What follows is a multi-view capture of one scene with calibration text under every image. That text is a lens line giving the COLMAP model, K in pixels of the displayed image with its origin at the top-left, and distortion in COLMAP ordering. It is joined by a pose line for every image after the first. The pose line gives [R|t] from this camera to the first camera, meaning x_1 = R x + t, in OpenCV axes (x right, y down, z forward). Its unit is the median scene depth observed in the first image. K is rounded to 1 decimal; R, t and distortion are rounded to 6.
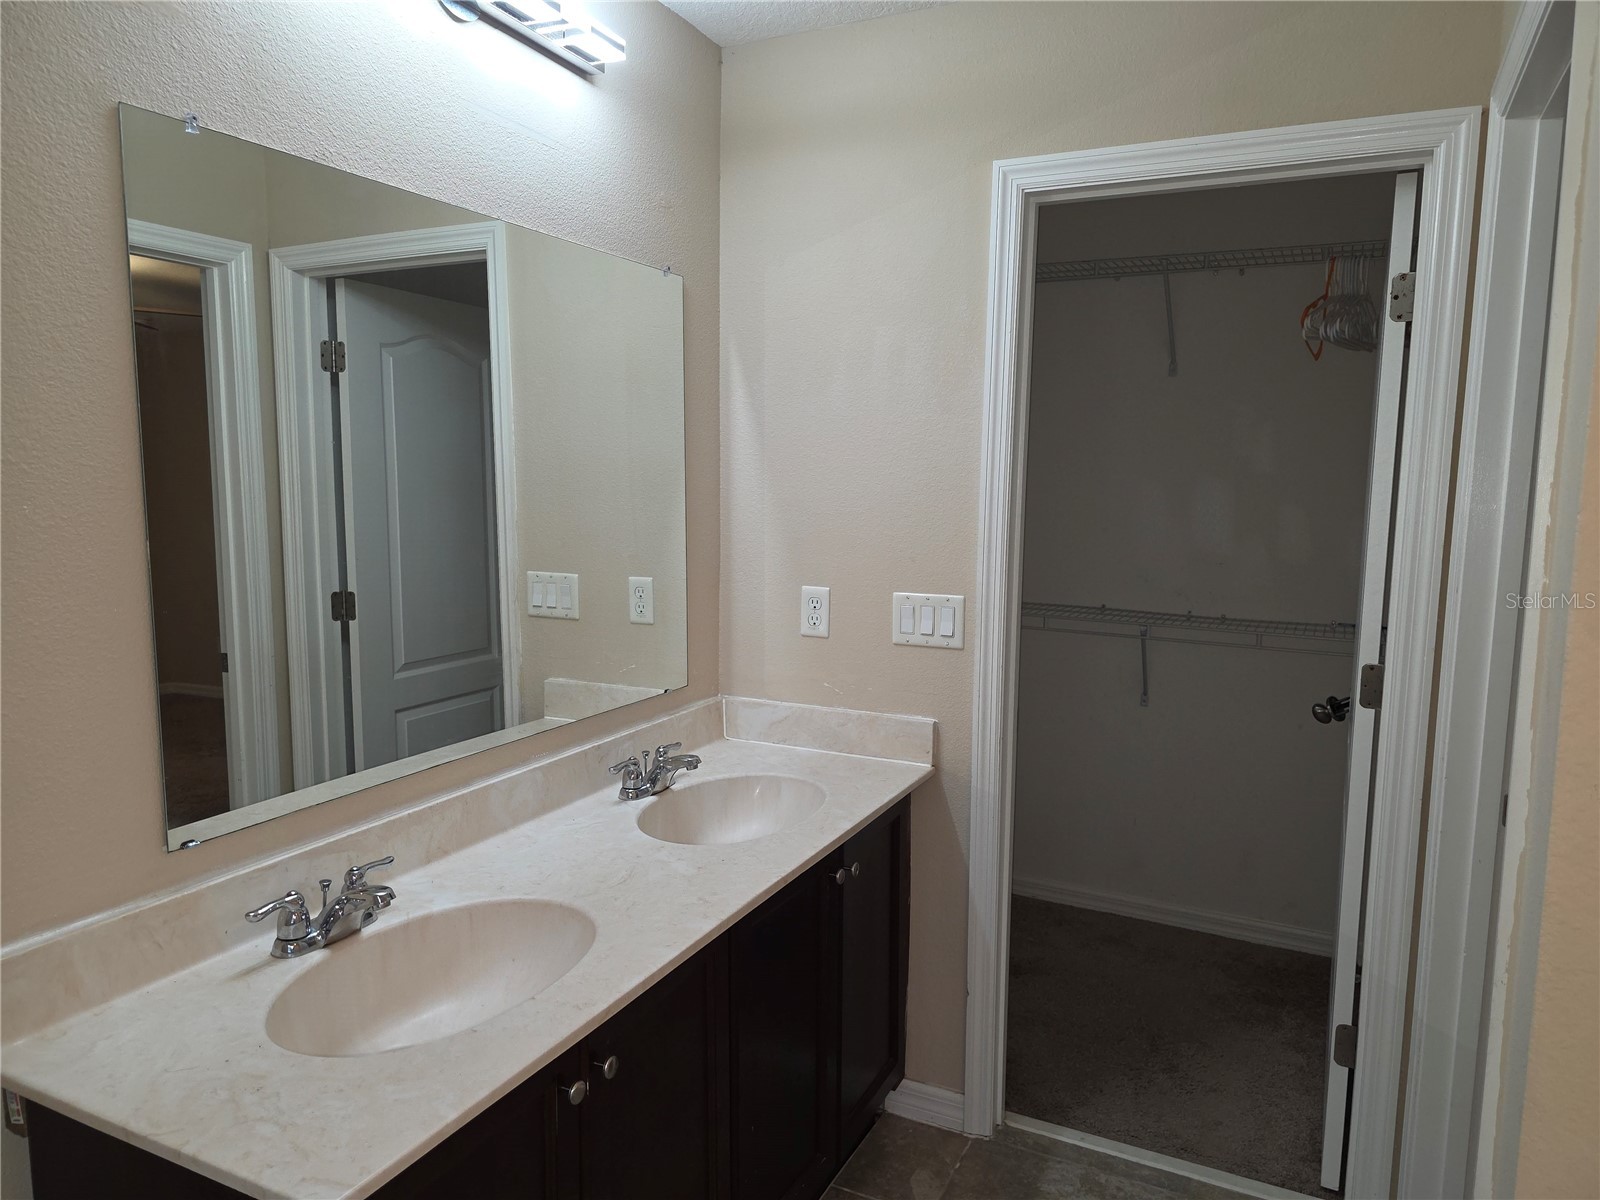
lens RADIAL K [[1068.7, 0, 791.7], [0, 1068.7, 585.7], [0, 0, 1]] dist [0.096190, -0.099262]
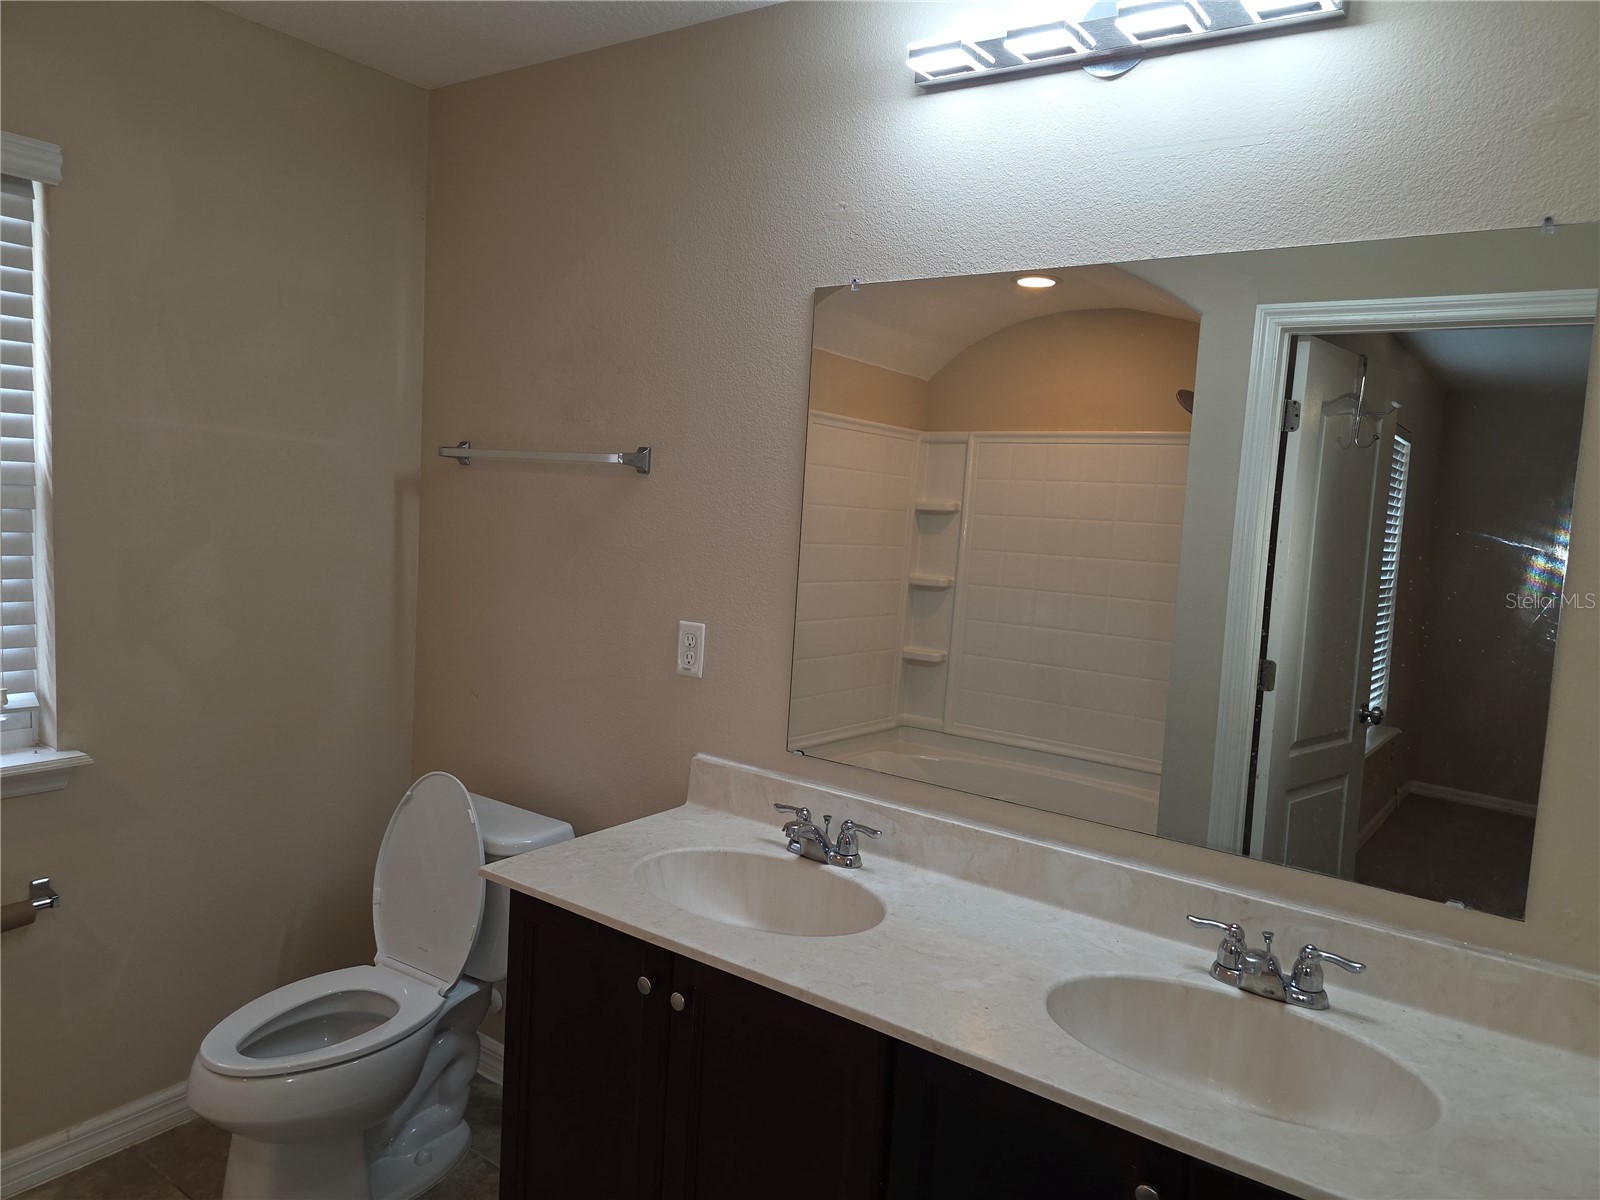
lens RADIAL K [[1065.4, 0, 788.3], [0, 1065.4, 581.2], [0, 0, 1]] dist [0.098948, -0.098355]
pose [[-0.148275, 0.064261, -0.986856, 0.722944], [-0.160051, 0.983172, 0.088069, -0.103280], [0.975909, 0.171005, -0.135495, 0.899044]]
